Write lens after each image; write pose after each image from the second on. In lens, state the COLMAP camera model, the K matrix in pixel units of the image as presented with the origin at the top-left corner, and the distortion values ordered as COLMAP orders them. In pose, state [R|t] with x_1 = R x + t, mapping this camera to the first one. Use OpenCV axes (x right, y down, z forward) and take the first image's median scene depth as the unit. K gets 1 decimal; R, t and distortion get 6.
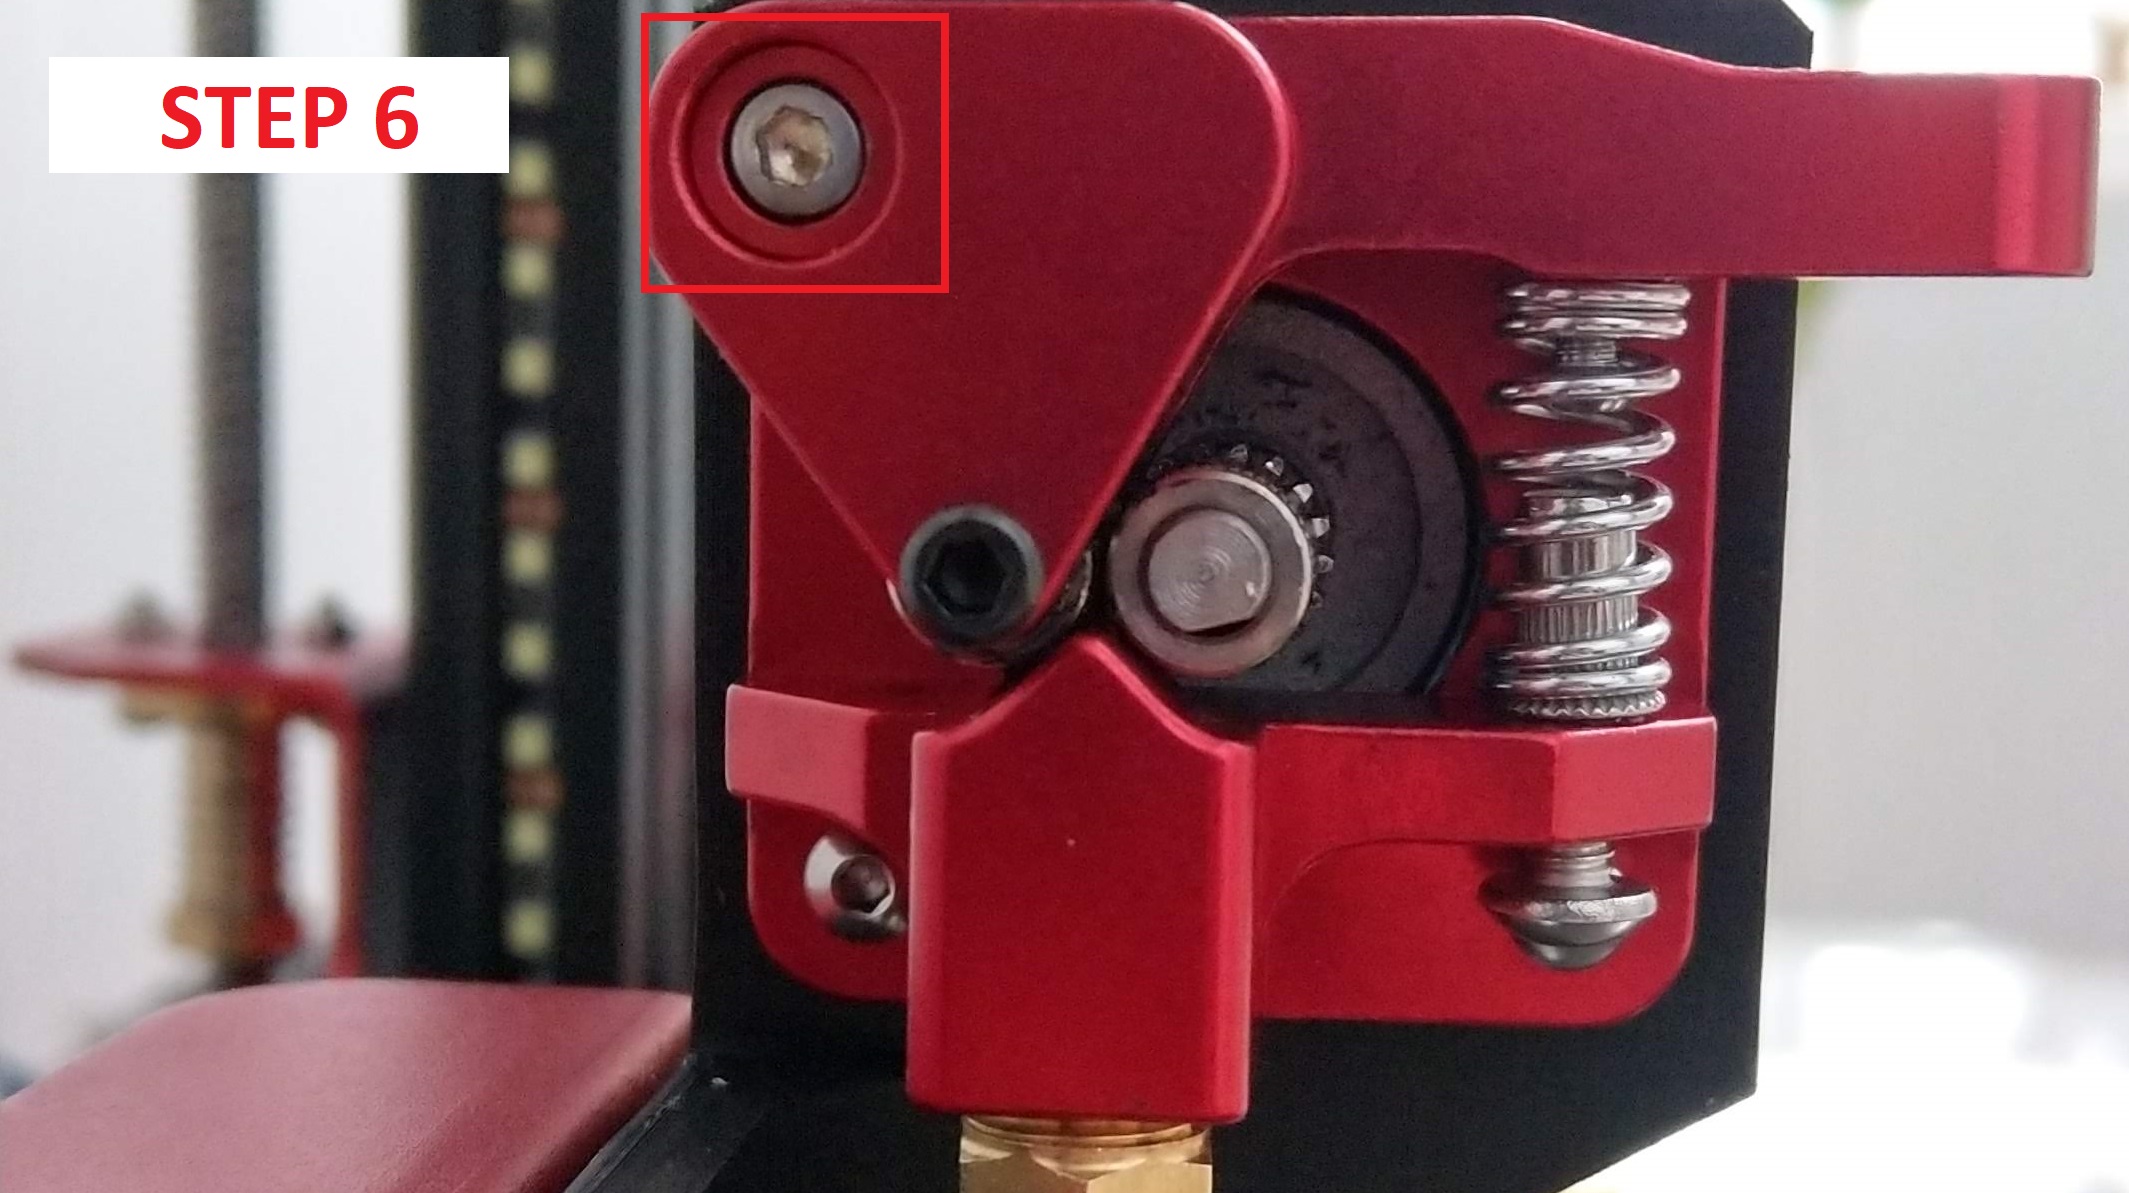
lens RADIAL K [[1676.0, 0, 1064.5], [0, 1676.0, 596.5], [0, 0, 1]] dist [0.003383, 0.003744]
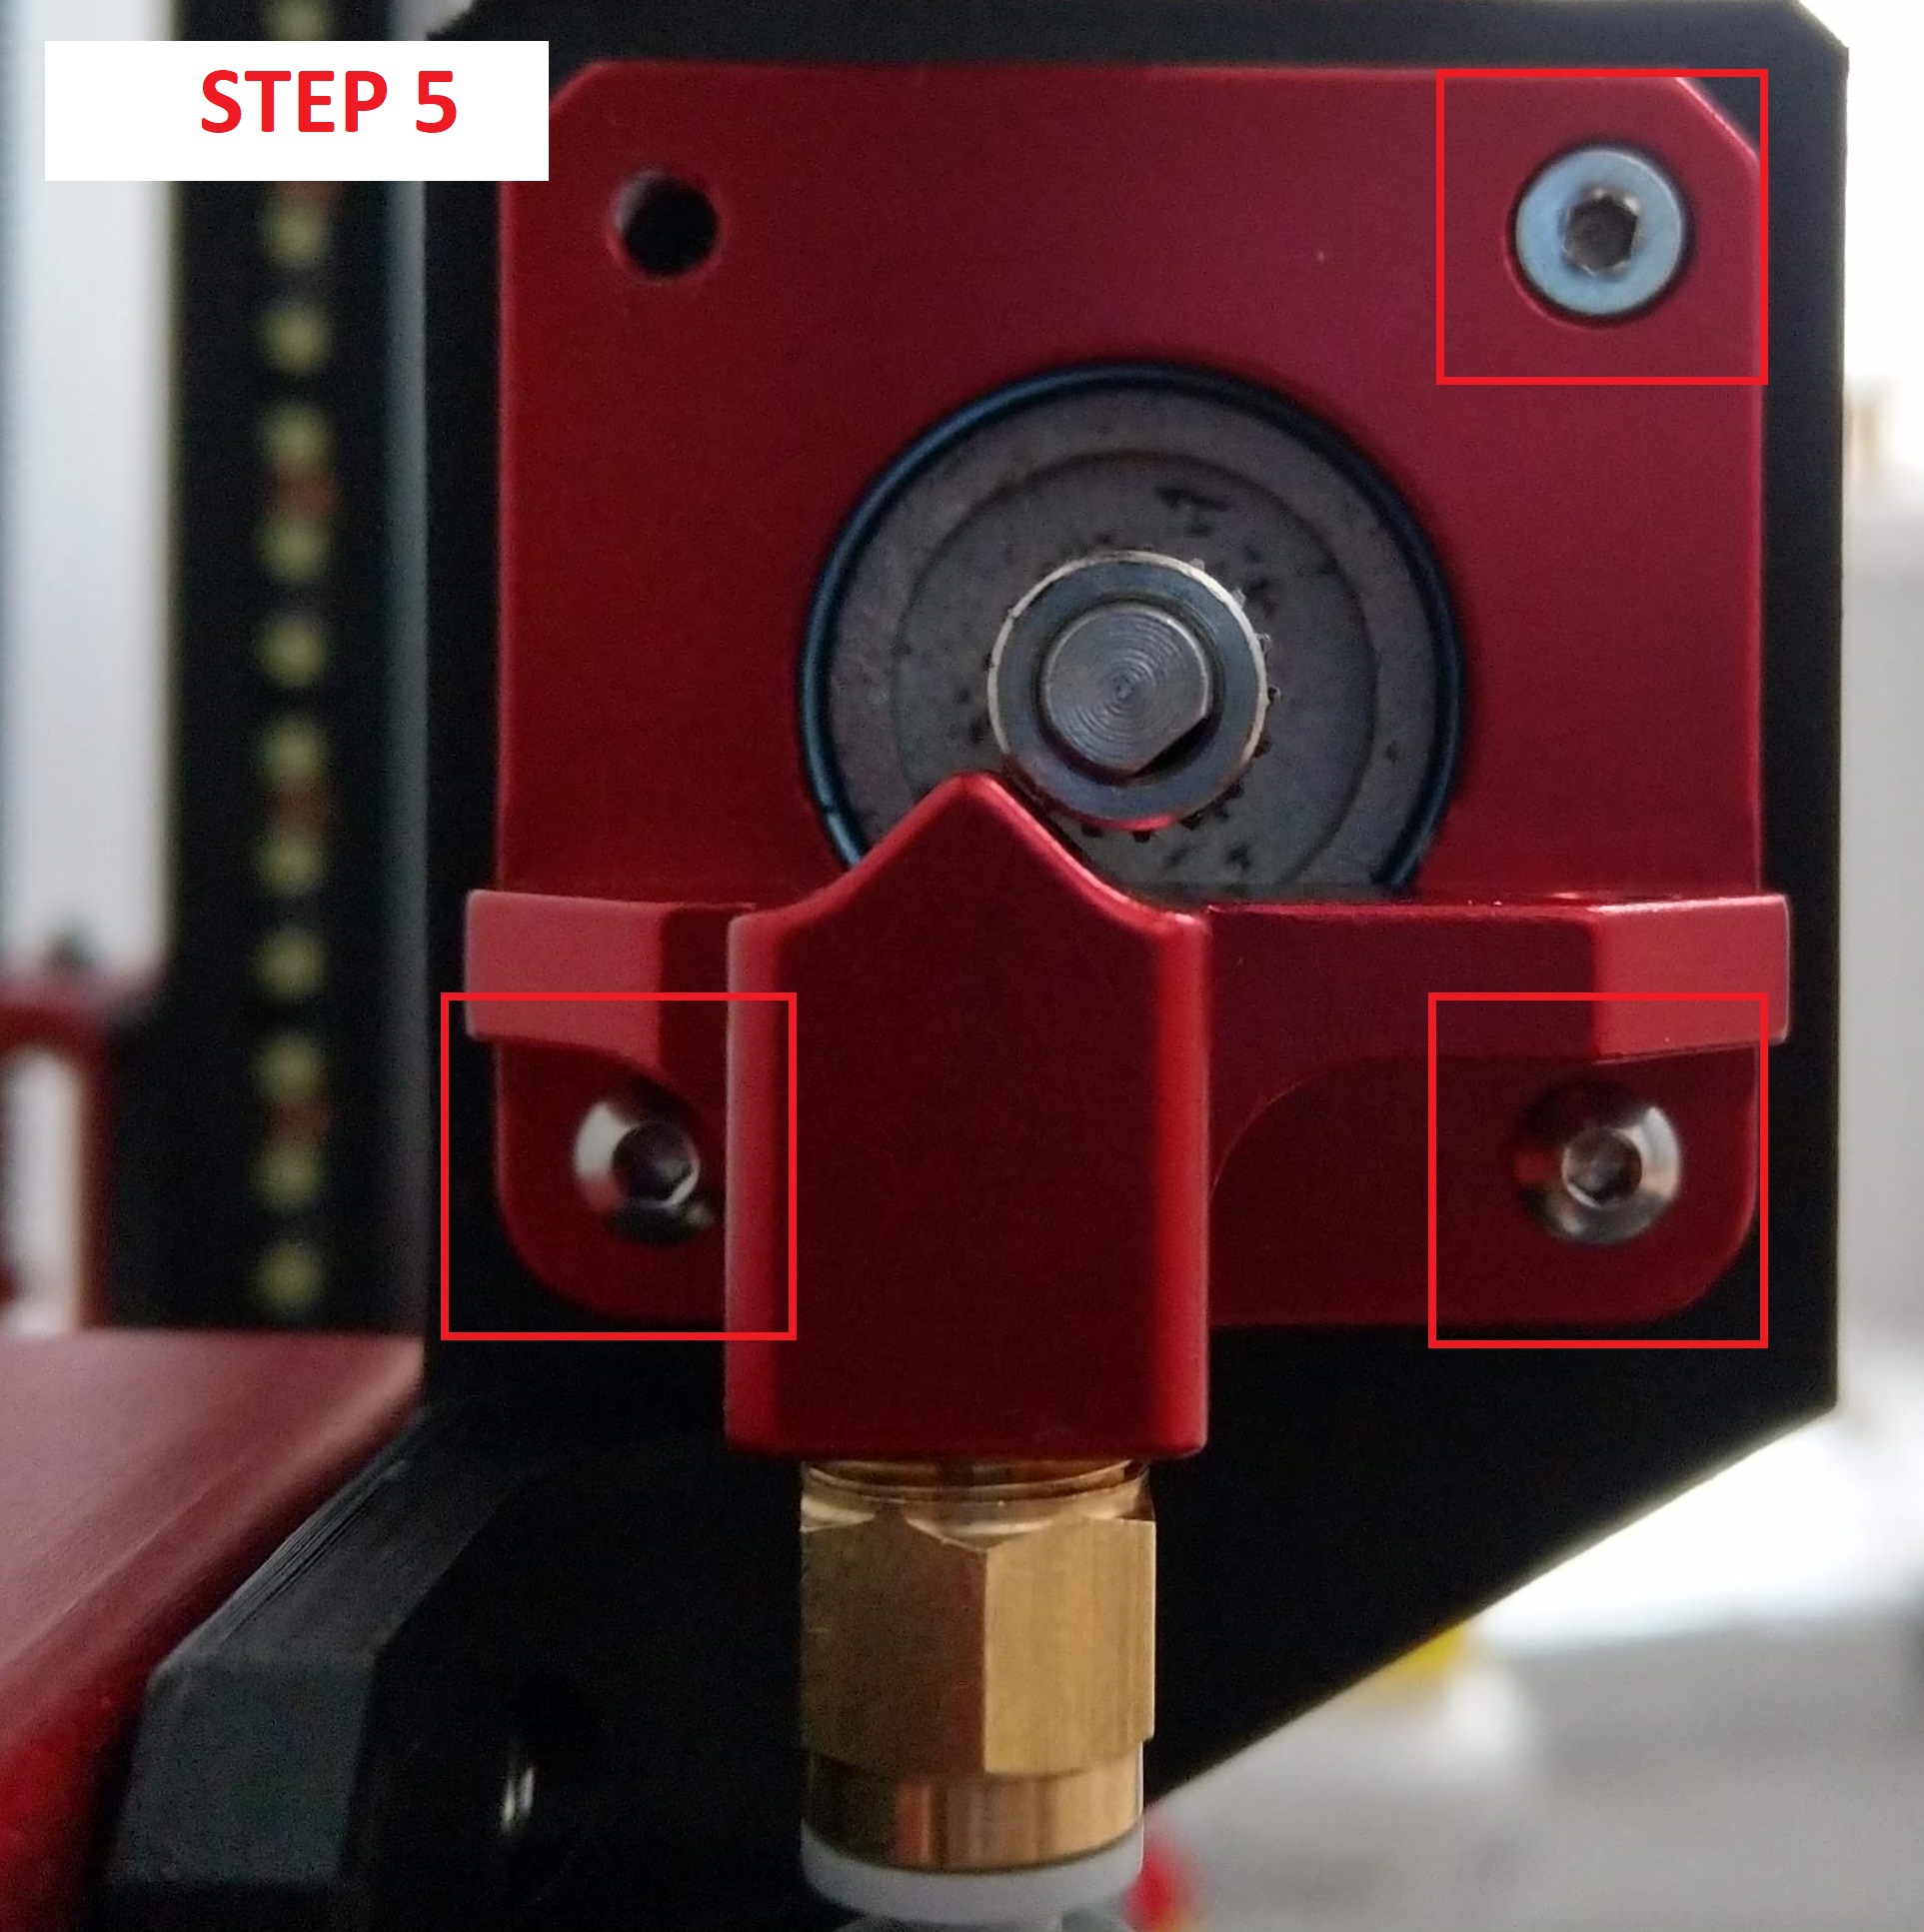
lens RADIAL K [[1490.1, 0, 962.0], [0, 1490.1, 966.0], [0, 0, 1]] dist [0.005334, -0.007297]
pose [[0.997239, -0.019702, 0.071598, -0.034283], [0.021038, 0.999617, -0.017955, 0.108058], [-0.071217, 0.019412, 0.997272, 0.350660]]
